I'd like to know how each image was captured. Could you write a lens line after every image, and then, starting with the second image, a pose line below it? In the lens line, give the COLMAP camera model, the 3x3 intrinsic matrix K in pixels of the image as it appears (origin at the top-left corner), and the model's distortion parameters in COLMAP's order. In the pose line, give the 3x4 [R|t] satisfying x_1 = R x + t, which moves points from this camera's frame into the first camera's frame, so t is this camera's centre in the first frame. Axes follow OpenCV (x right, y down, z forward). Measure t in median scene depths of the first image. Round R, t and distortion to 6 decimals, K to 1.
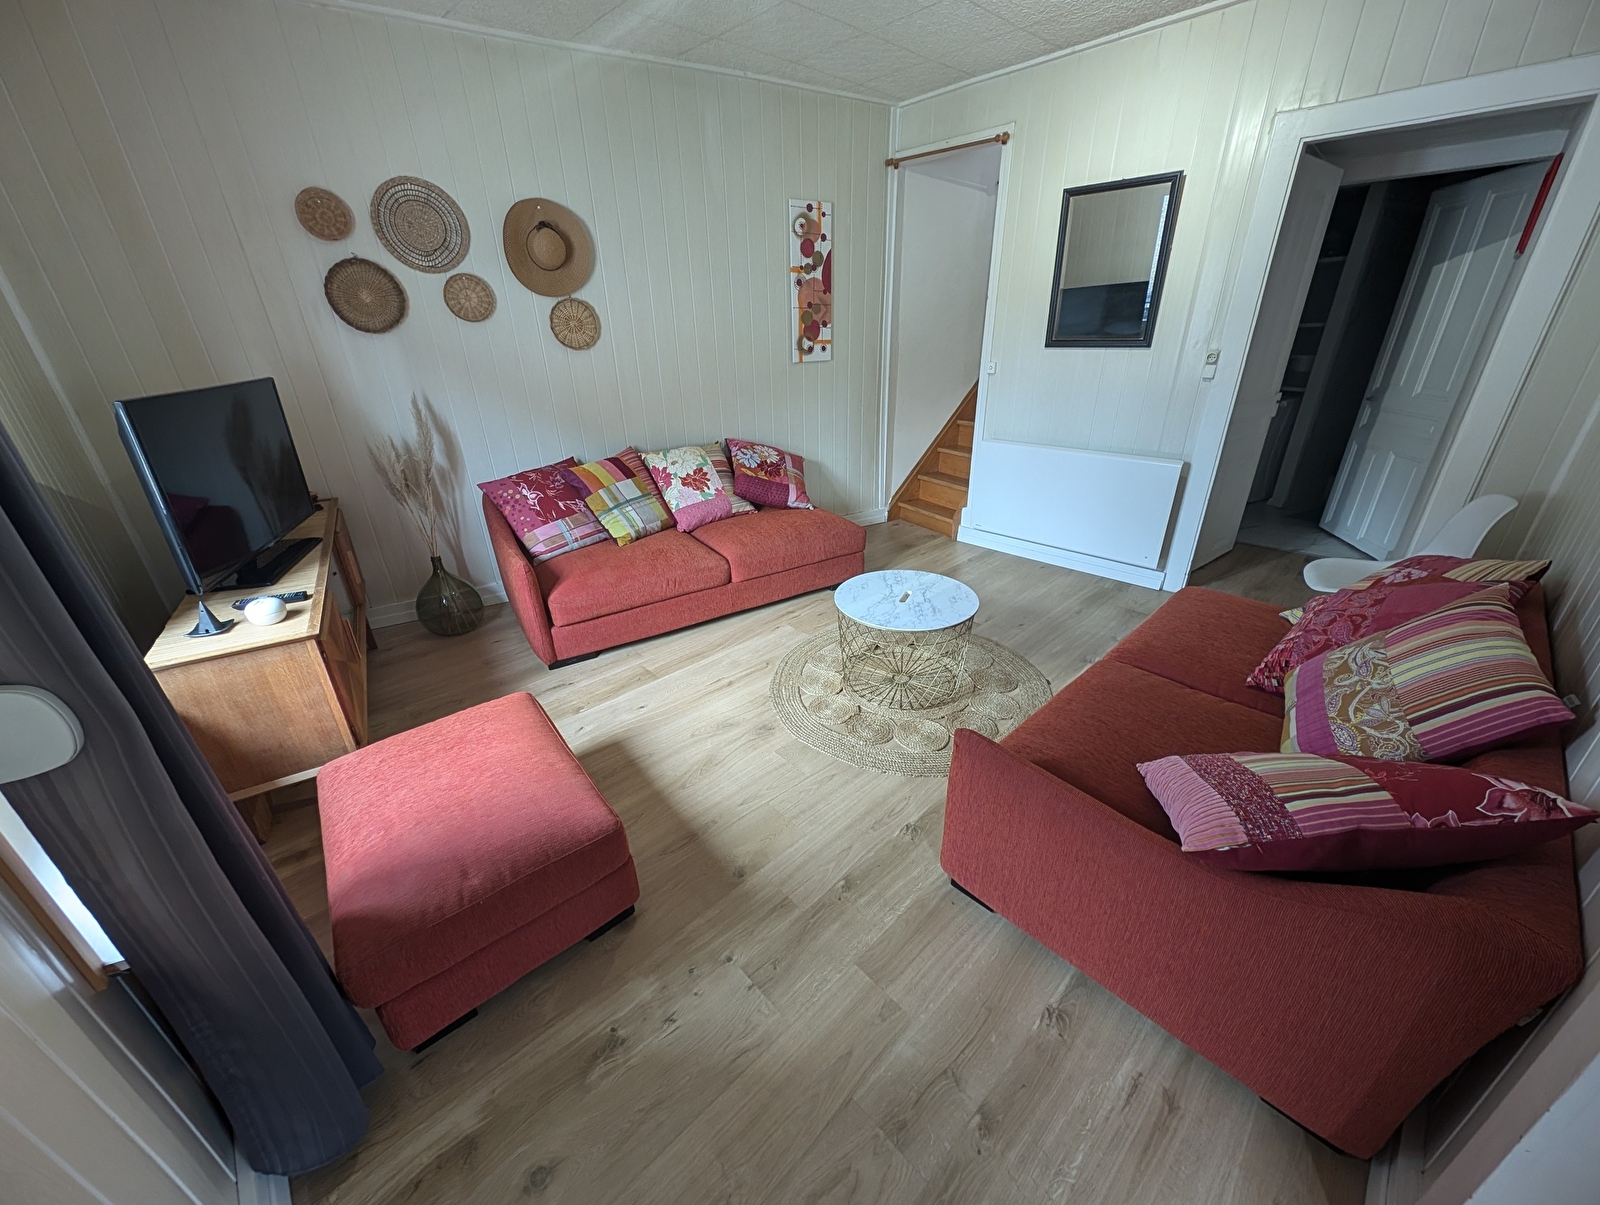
lens RADIAL K [[597.9, 0, 802.5], [0, 597.9, 607.9], [0, 0, 1]] dist [0.011716, -0.005778]
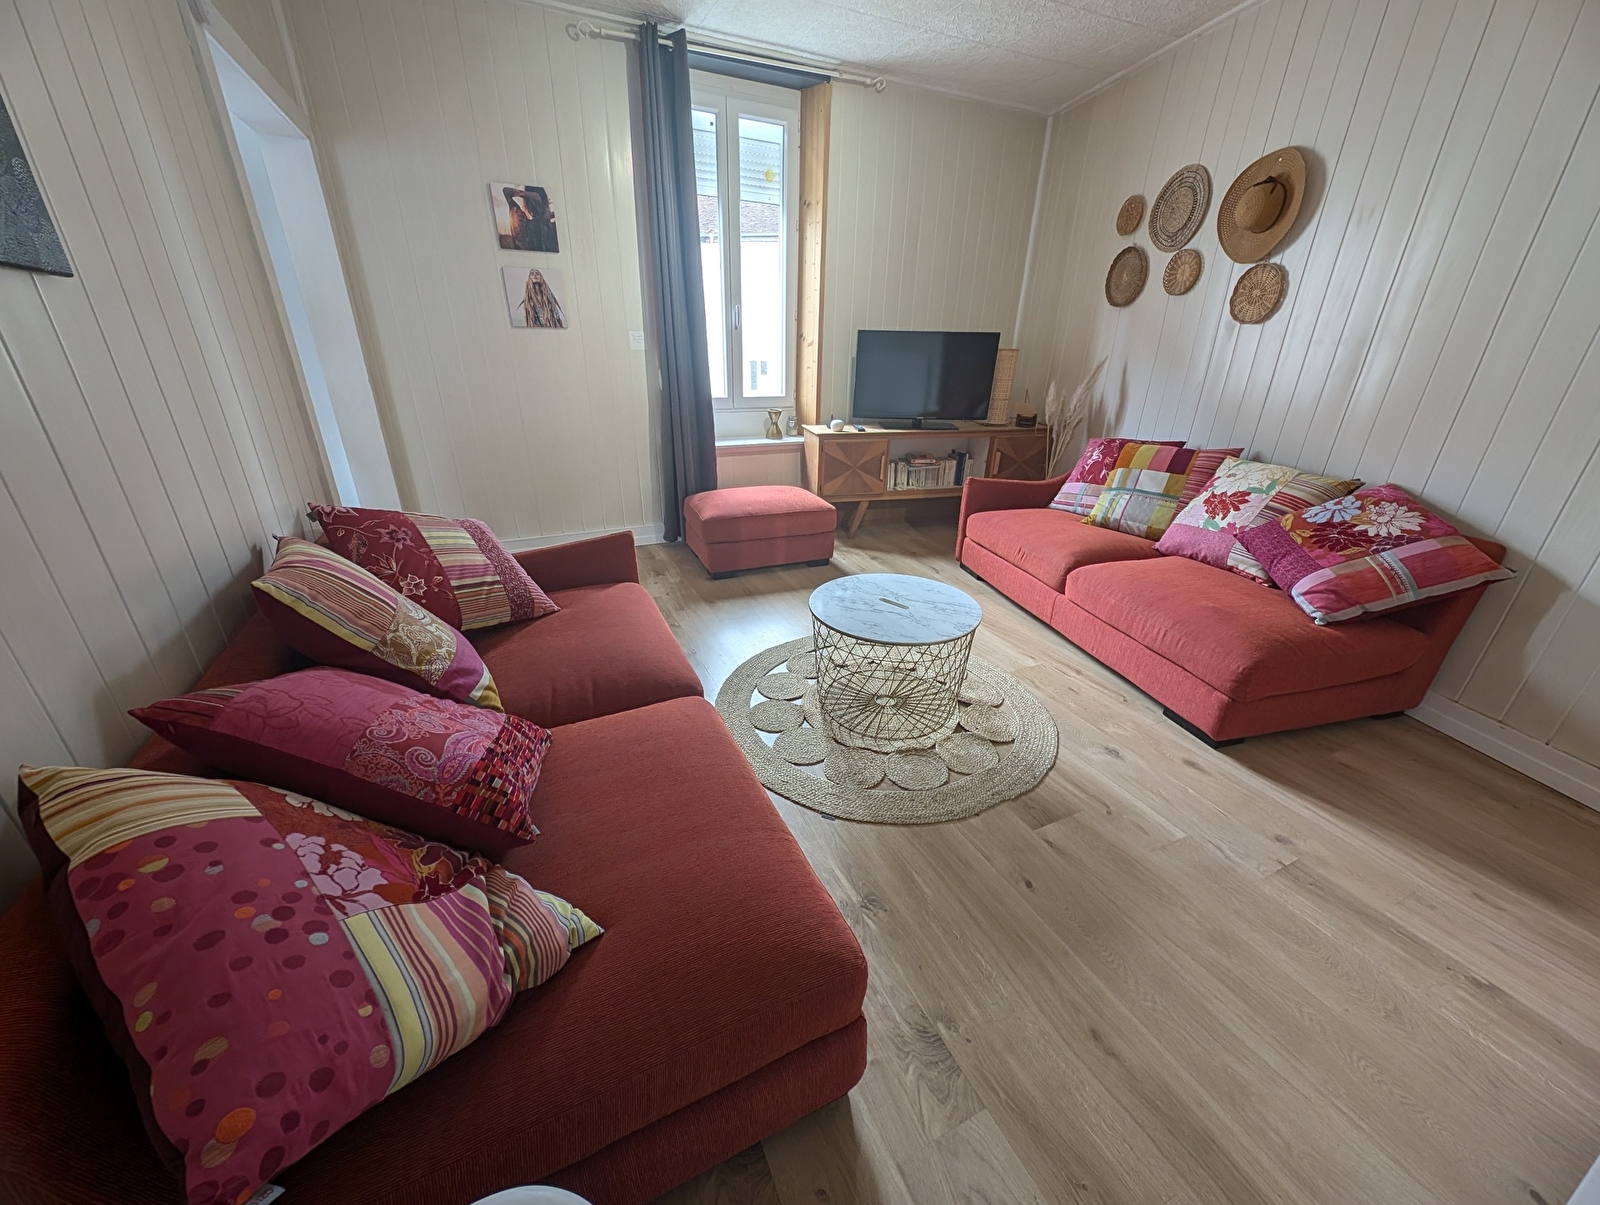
lens RADIAL K [[597.9, 0, 802.5], [0, 597.9, 607.9], [0, 0, 1]] dist [0.011716, -0.005778]
pose [[-0.316253, 0.401215, -0.859657, 0.757252], [-0.415790, 0.755874, 0.505740, -0.311175], [0.852703, 0.517378, -0.072226, 0.774095]]
